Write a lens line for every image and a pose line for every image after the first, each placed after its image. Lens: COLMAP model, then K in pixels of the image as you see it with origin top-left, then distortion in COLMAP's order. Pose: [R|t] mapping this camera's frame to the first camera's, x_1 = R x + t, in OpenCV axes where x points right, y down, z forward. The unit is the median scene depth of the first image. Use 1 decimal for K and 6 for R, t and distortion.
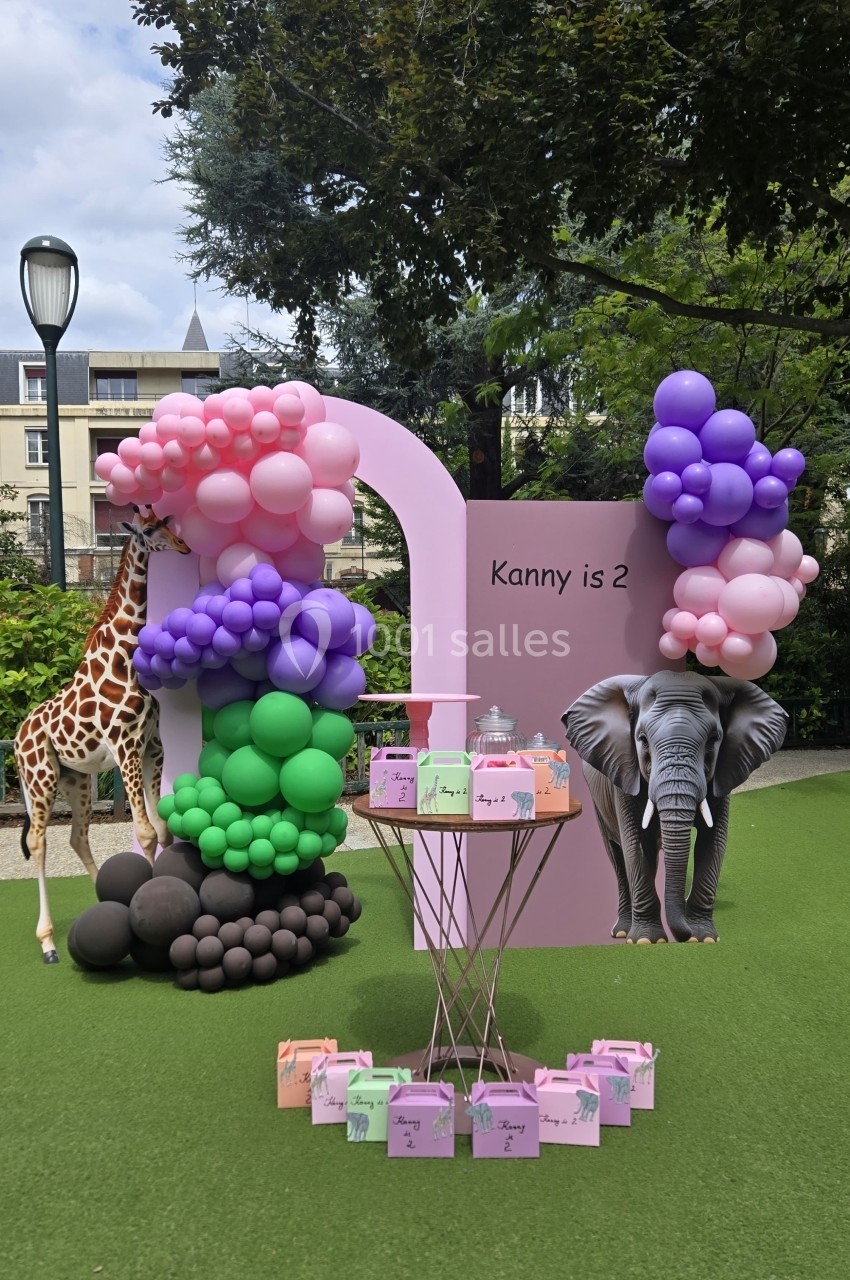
lens RADIAL K [[1055.9, 0, 425.0], [0, 1055.9, 640.0], [0, 0, 1]] dist [0.104374, -0.199463]
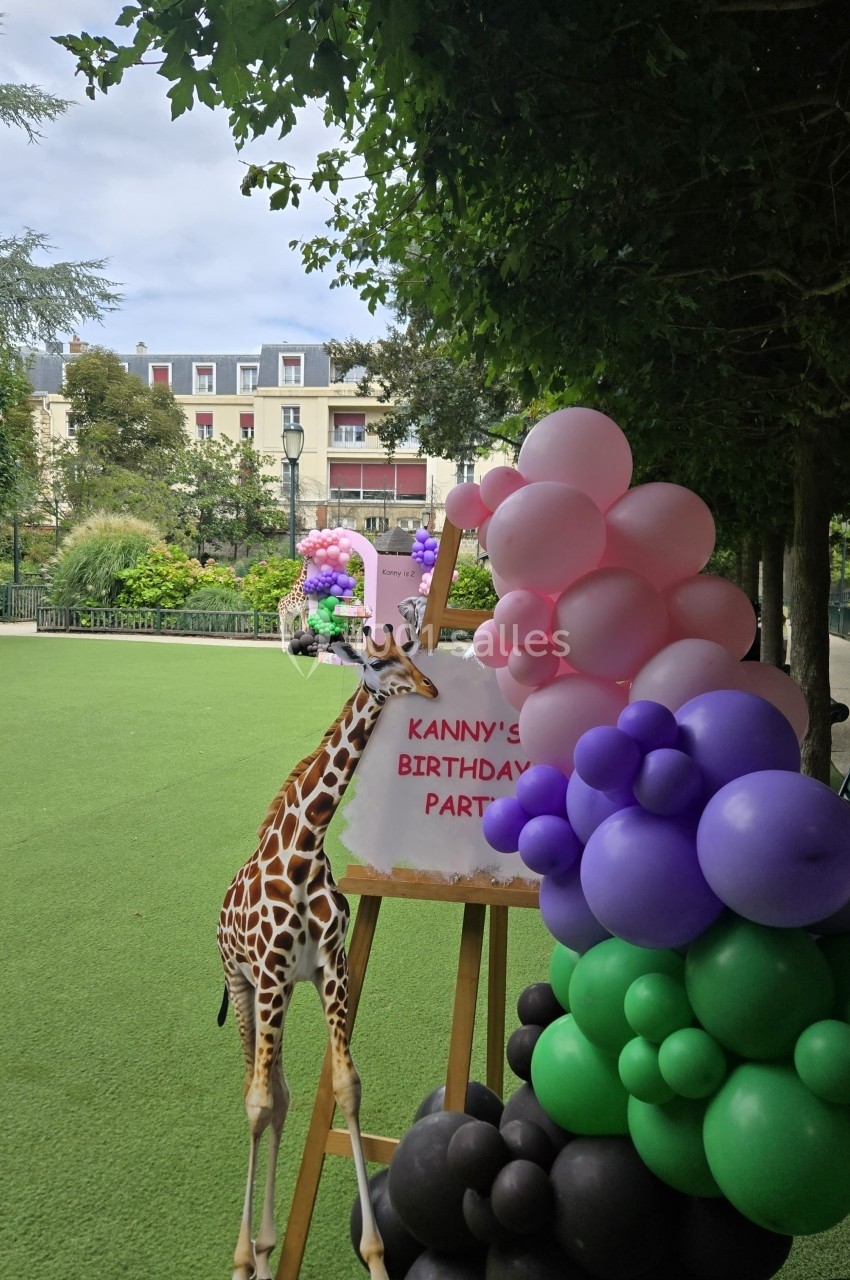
lens RADIAL K [[1055.9, 0, 425.0], [0, 1055.9, 640.0], [0, 0, 1]] dist [0.104374, -0.199463]
pose [[0.975531, 0.058375, -0.211969, 1.162097], [-0.045530, 0.996847, 0.064987, -0.073747], [0.215094, -0.053746, 0.975113, -3.190365]]
